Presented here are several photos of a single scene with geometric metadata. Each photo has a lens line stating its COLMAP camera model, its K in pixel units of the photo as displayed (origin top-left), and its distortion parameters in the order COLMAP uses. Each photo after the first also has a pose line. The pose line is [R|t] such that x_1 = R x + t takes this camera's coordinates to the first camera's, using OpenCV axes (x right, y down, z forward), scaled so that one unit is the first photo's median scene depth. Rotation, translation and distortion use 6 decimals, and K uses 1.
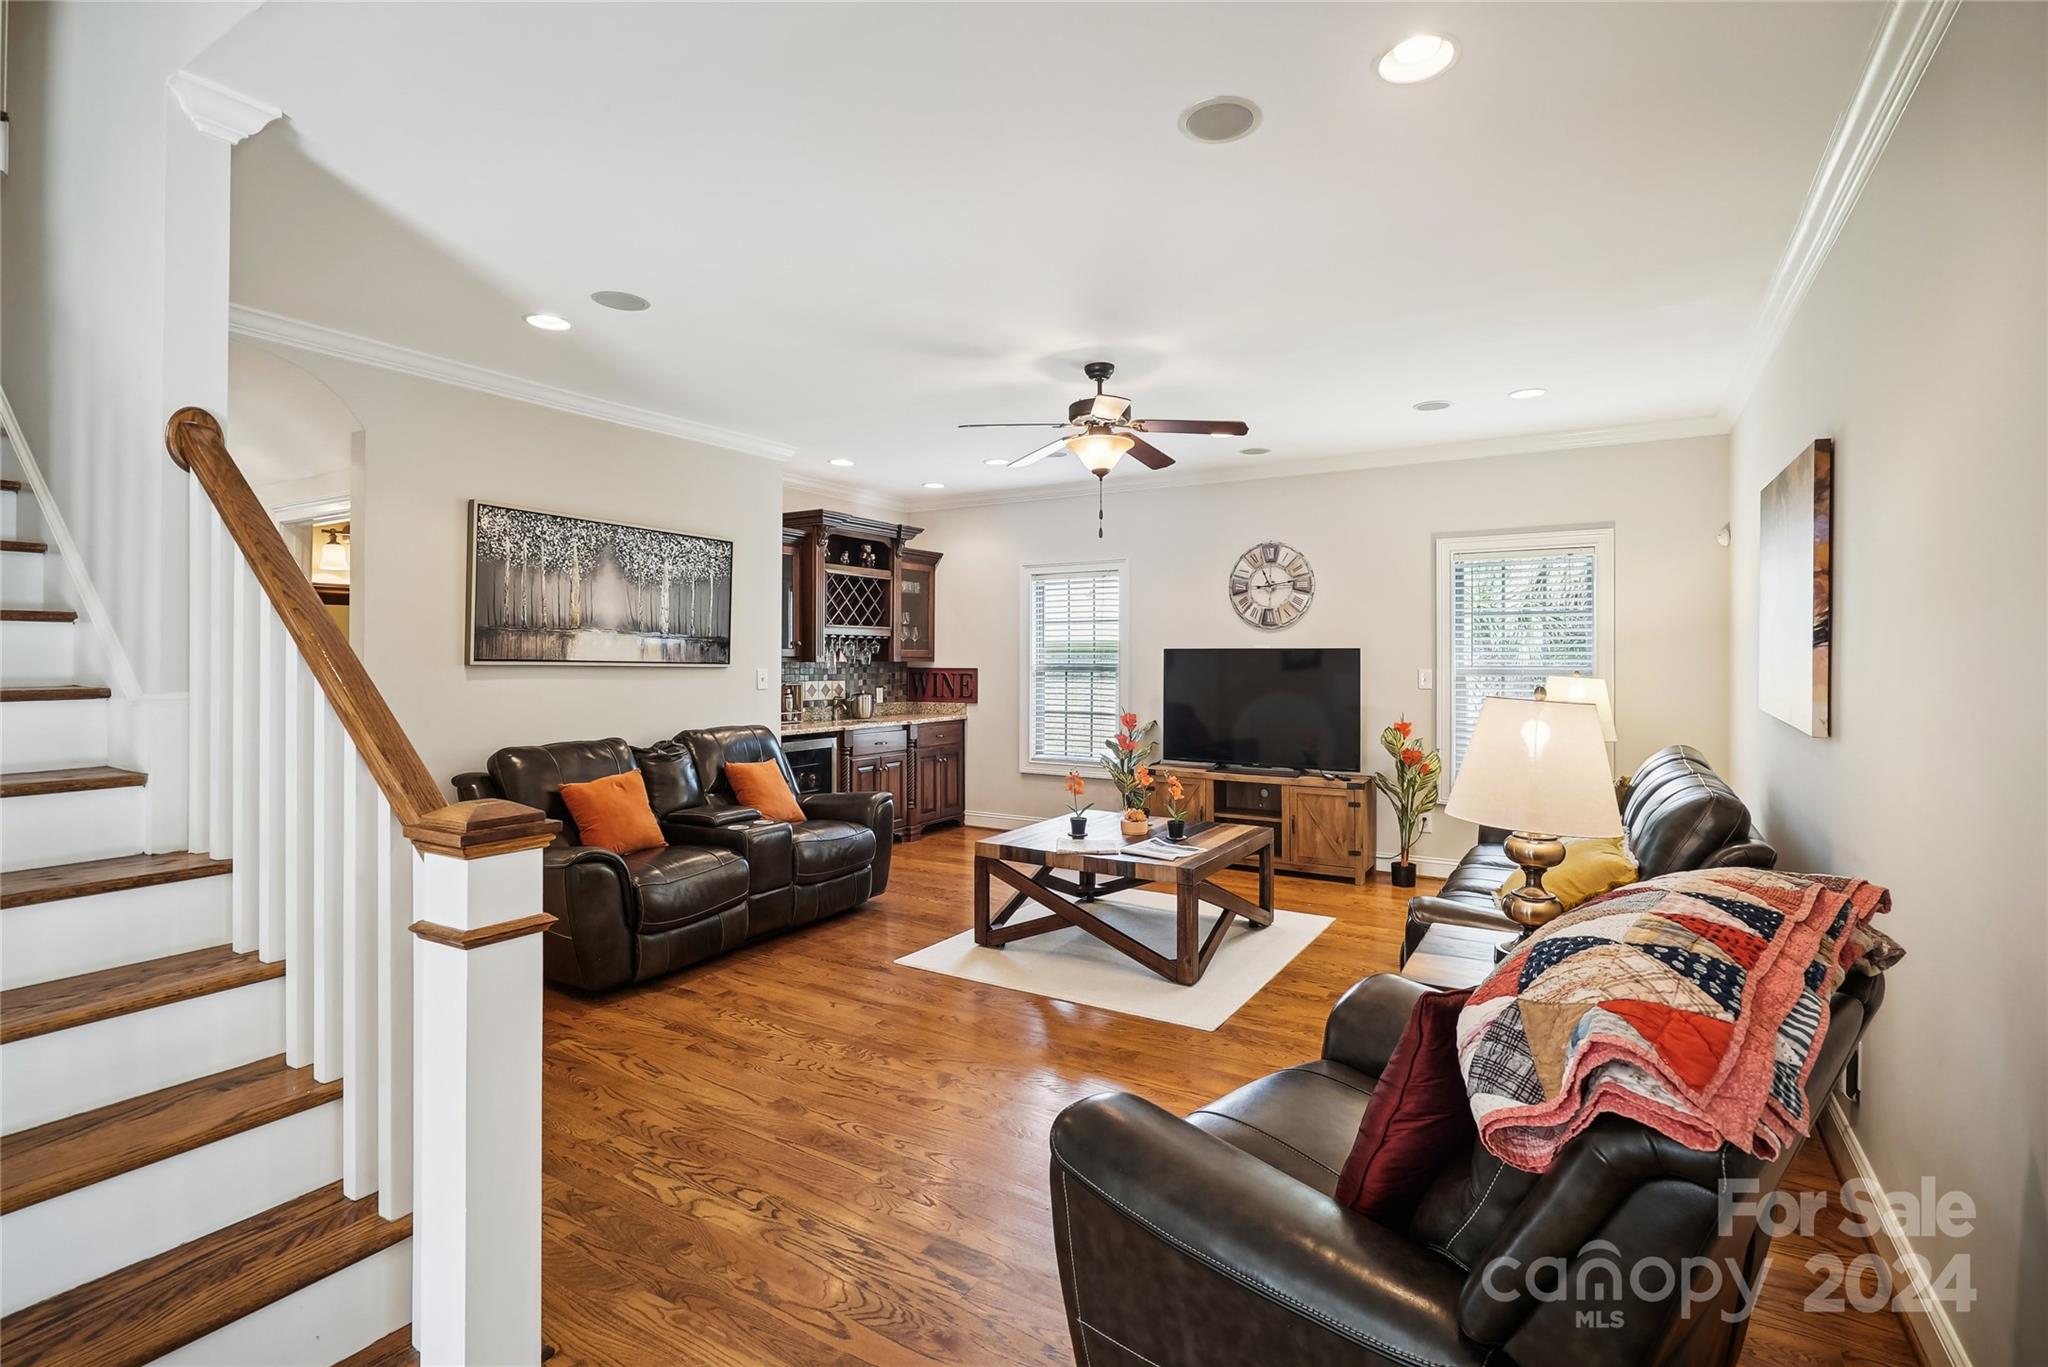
lens RADIAL K [[950.7, 0, 1041.9], [0, 950.7, 651.7], [0, 0, 1]] dist [-0.001452, -0.000134]
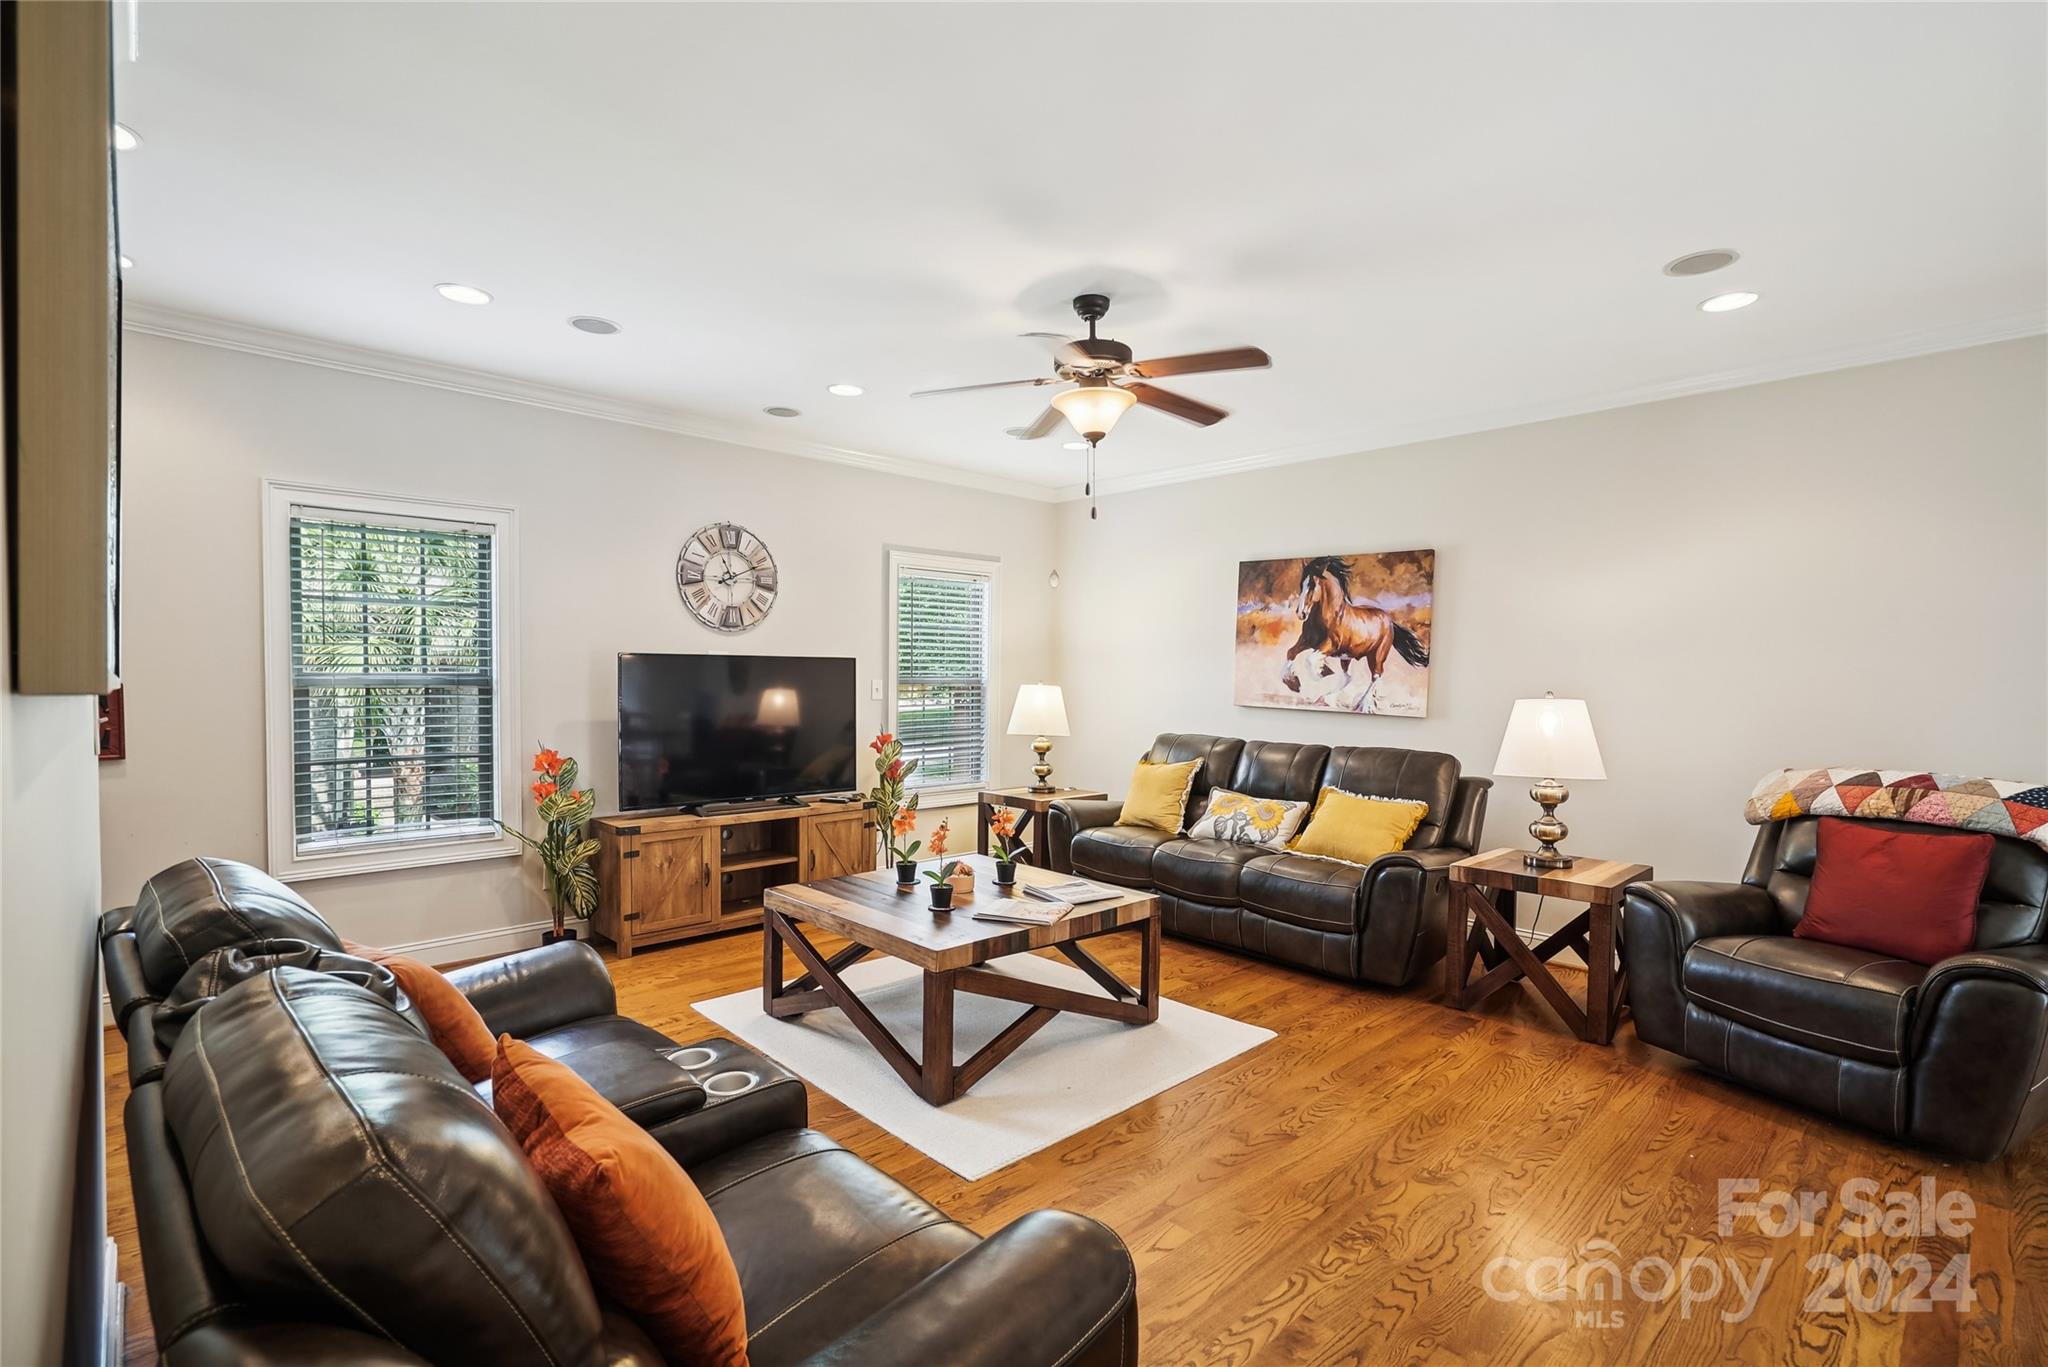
lens RADIAL K [[948.5, 0, 1018.6], [0, 948.5, 694.4], [0, 0, 1]] dist [-0.000842, -0.000064]
pose [[0.257337, -0.022650, 0.966056, -0.499152], [-0.013574, 0.999542, 0.027051, 0.004674], [-0.966226, -0.020075, 0.256912, 0.579967]]
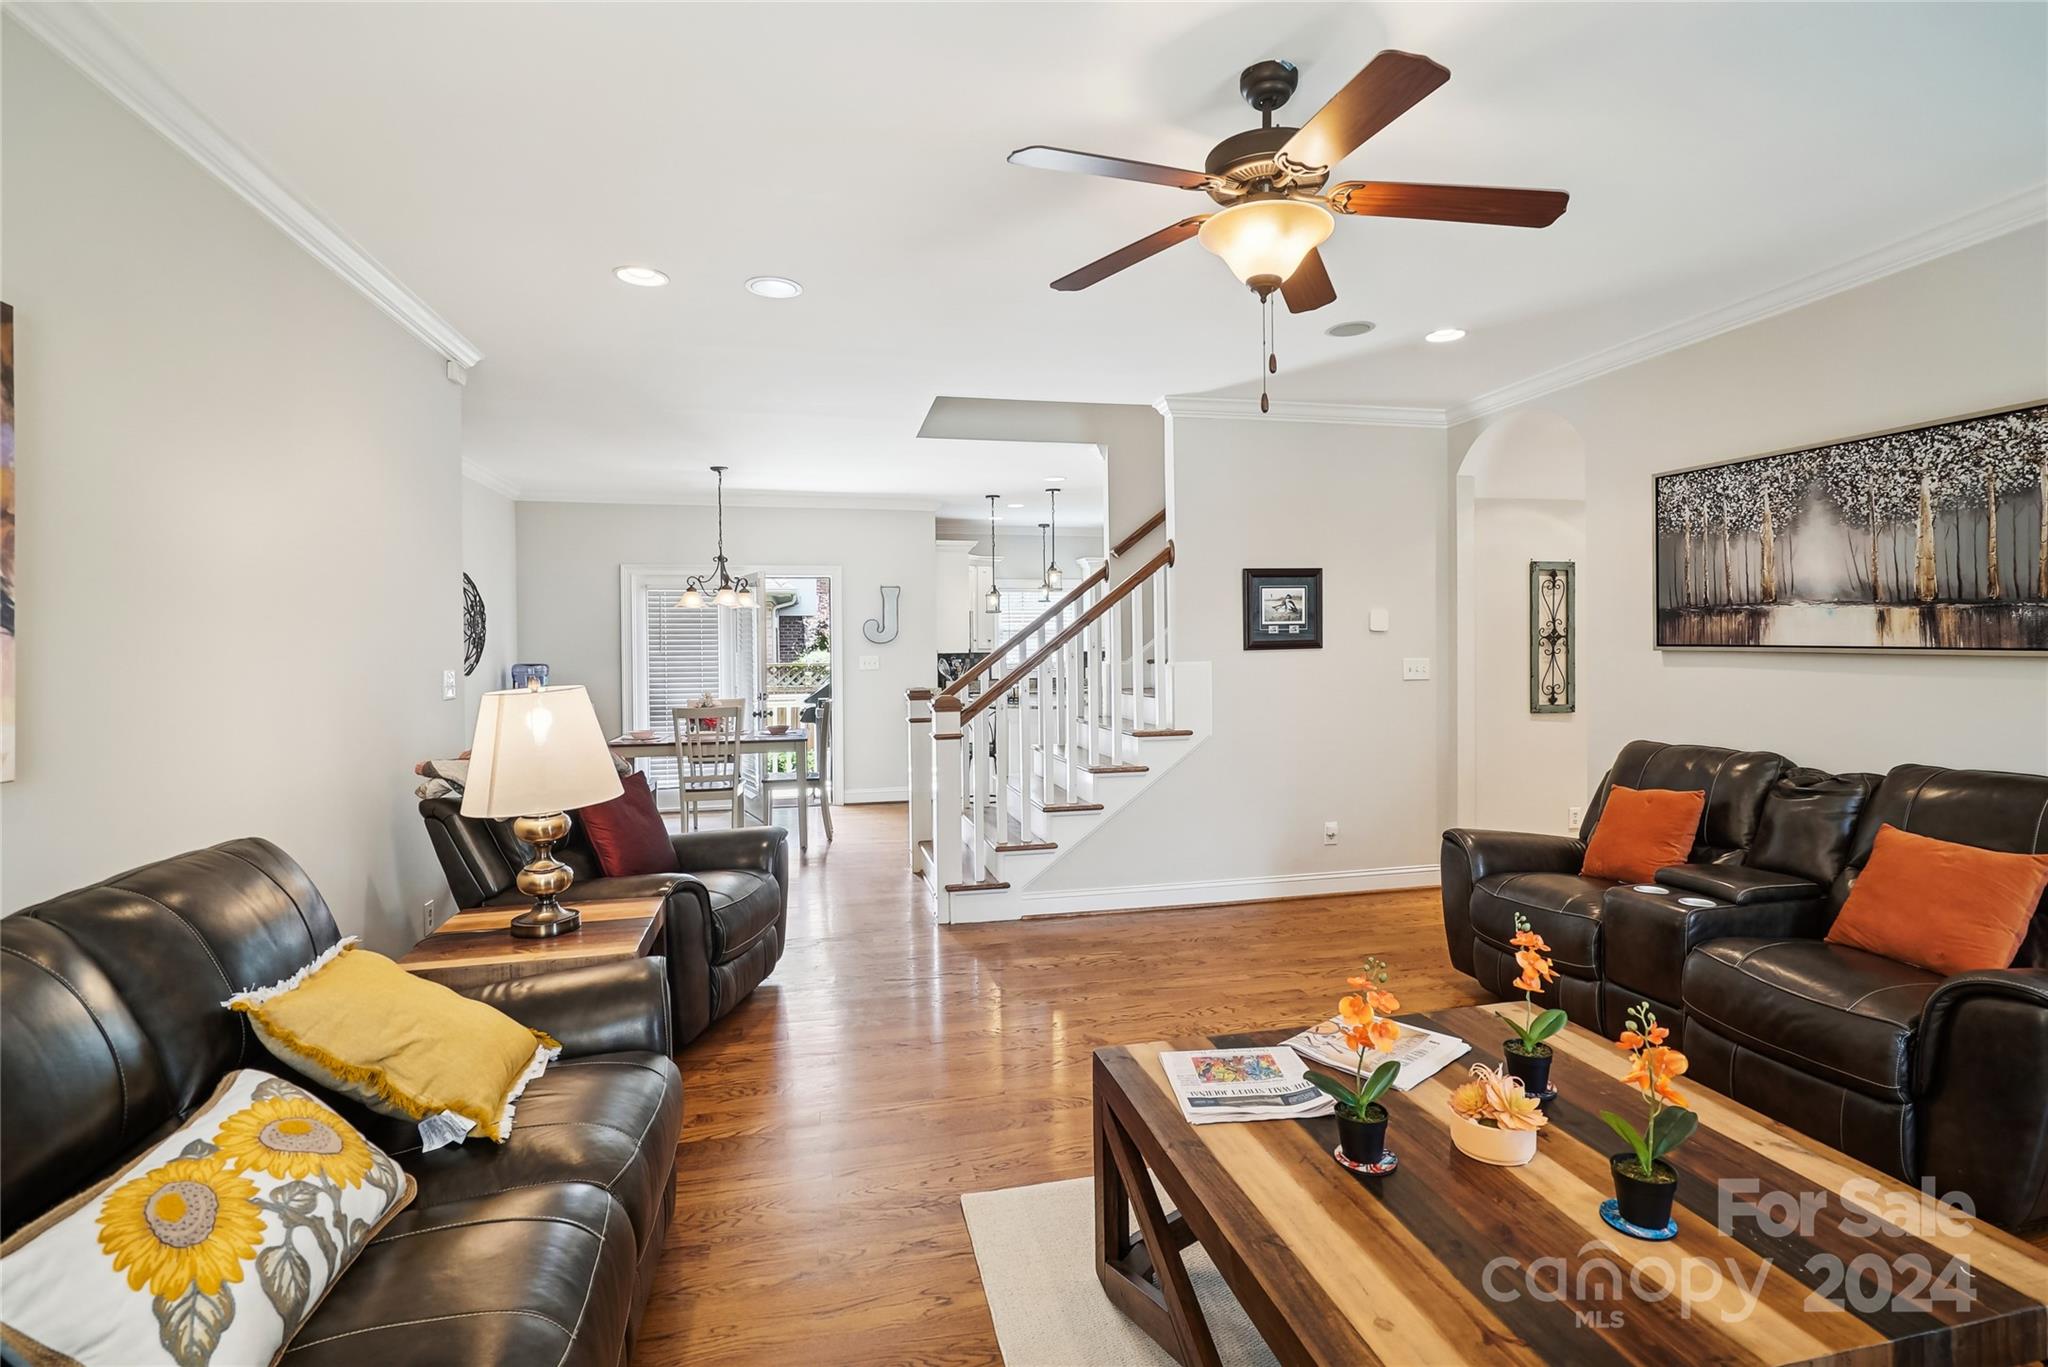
lens RADIAL K [[963.8, 0, 1028.2], [0, 963.8, 651.4], [0, 0, 1]] dist [-0.000654, -0.000718]
pose [[-0.720232, 0.005940, -0.693708, 0.353286], [0.011697, 0.999925, -0.003583, 0.007552], [0.693635, -0.010695, -0.720248, 0.872908]]
